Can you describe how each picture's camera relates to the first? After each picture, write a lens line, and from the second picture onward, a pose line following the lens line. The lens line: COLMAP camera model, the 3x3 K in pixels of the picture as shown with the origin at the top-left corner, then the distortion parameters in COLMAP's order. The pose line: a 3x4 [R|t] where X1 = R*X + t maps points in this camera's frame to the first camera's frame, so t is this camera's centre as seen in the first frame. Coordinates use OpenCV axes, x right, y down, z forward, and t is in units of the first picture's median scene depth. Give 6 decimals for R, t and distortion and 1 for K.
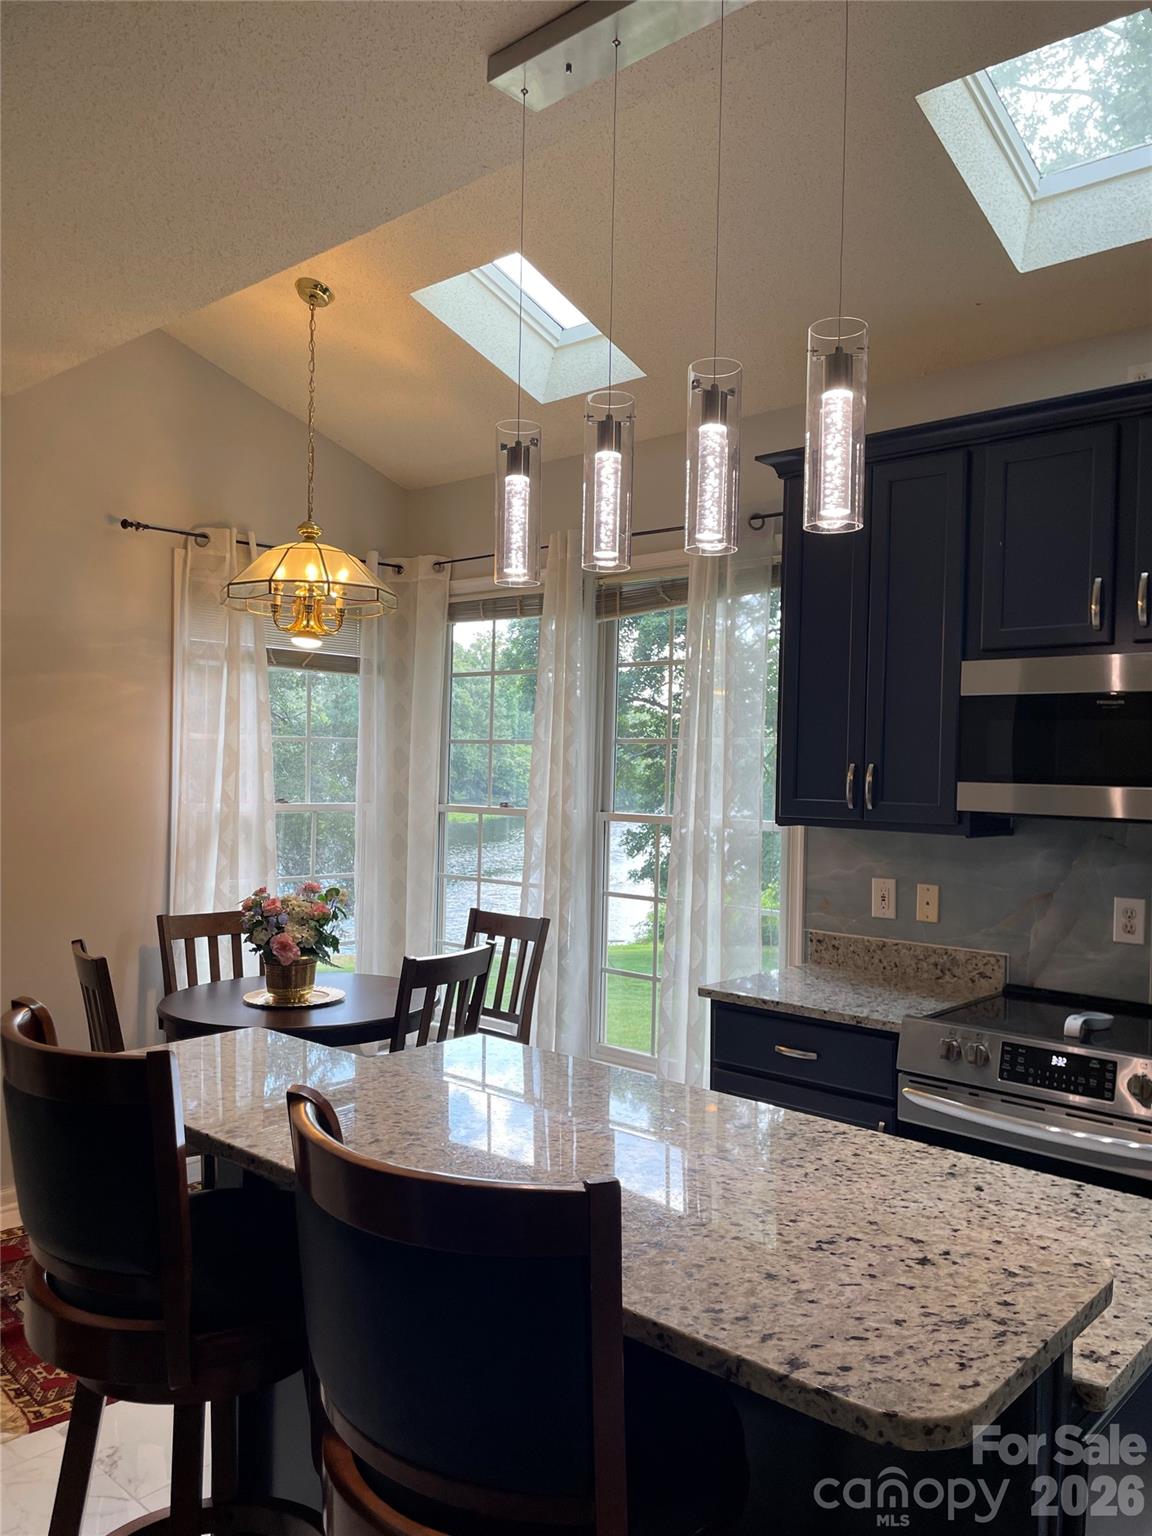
lens RADIAL K [[1139.3, 0, 576.0], [0, 1139.3, 768.0], [0, 0, 1]] dist [-0.004785, -0.000613]
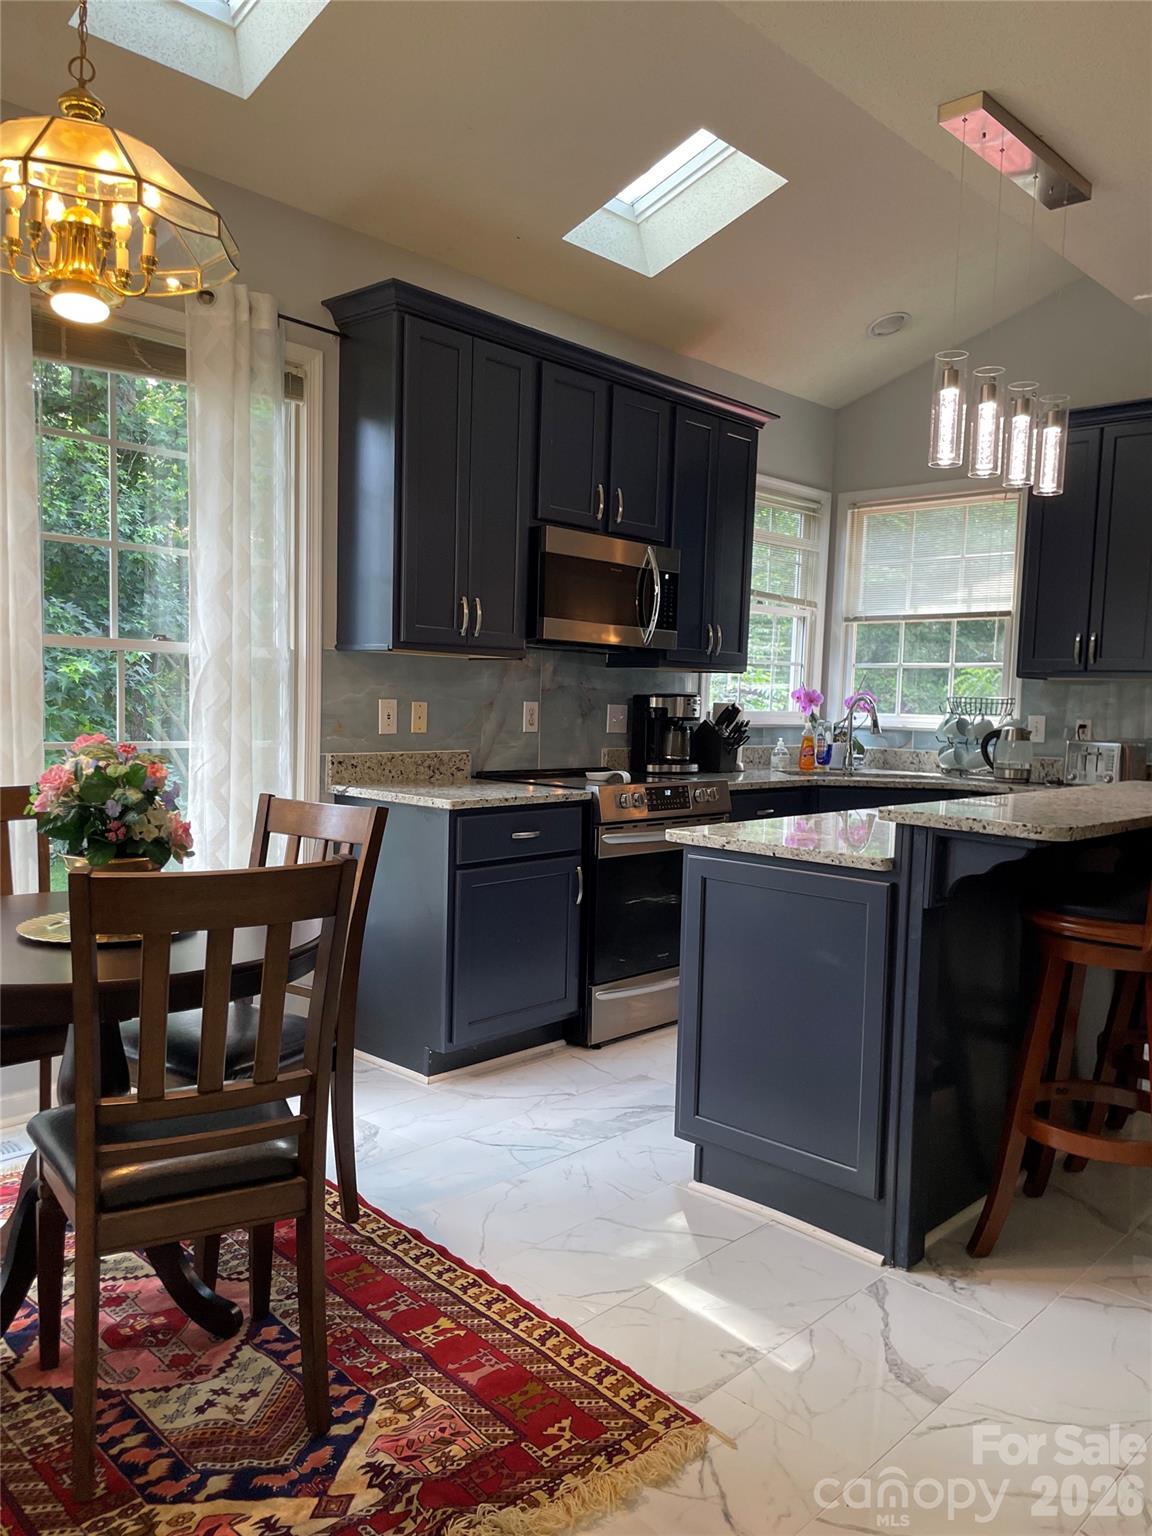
lens RADIAL K [[1176.4, 0, 576.0], [0, 1176.4, 768.0], [0, 0, 1]] dist [0.089363, -0.000313]
pose [[0.014258, -0.086037, 0.996190, -0.971633], [-0.035104, 0.995634, 0.086491, 0.060425], [-0.999282, -0.036203, 0.011175, 0.851016]]
